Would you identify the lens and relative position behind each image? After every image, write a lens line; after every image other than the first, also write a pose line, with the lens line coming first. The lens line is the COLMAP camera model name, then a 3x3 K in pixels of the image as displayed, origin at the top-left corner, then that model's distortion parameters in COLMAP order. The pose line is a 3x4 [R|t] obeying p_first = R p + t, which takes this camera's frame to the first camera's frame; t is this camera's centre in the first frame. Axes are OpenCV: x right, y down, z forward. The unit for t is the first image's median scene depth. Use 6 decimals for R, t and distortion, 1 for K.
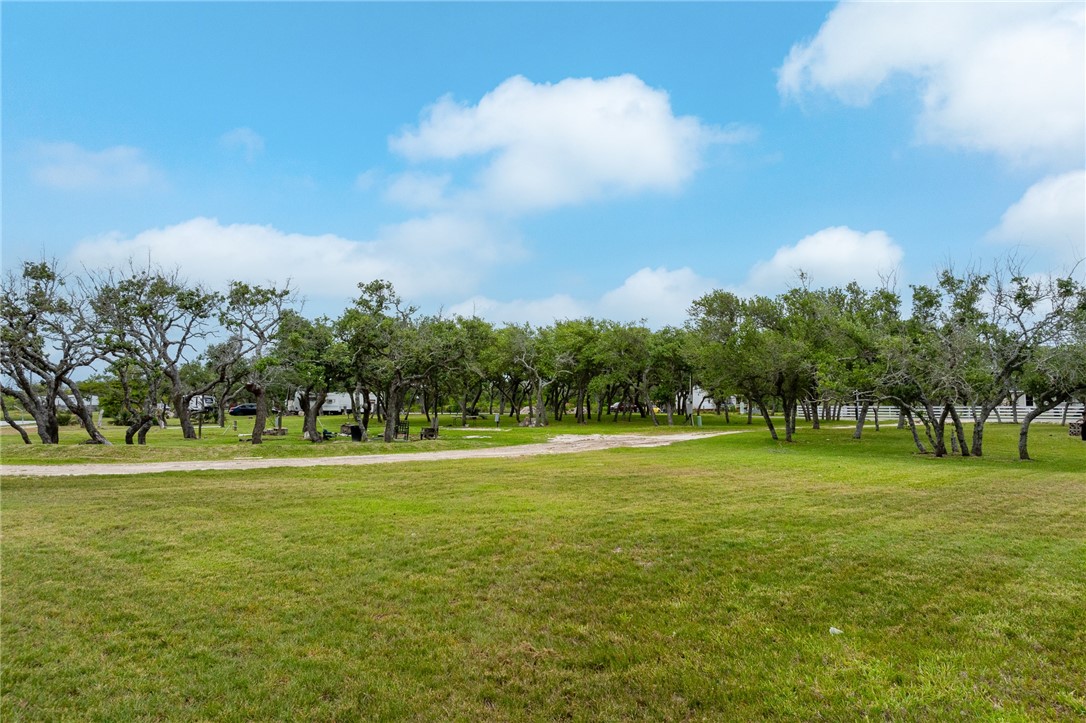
lens RADIAL K [[755.0, 0, 541.5], [0, 755.0, 361.7], [0, 0, 1]] dist [-0.009791, 0.000035]
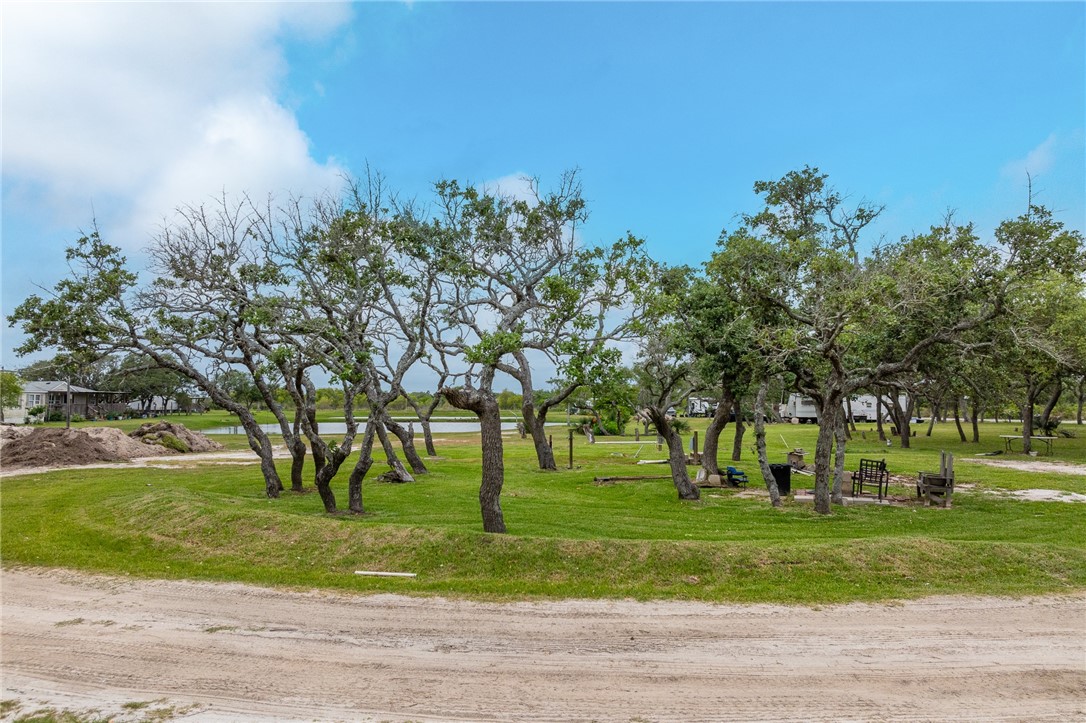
lens RADIAL K [[755.0, 0, 541.0], [0, 755.0, 363.5], [0, 0, 1]] dist [-0.009791, 0.000035]
pose [[0.774844, -0.032249, -0.631330, -0.041443], [0.033700, 0.999385, -0.009688, 0.014721], [0.631254, -0.013769, 0.775454, 0.518195]]
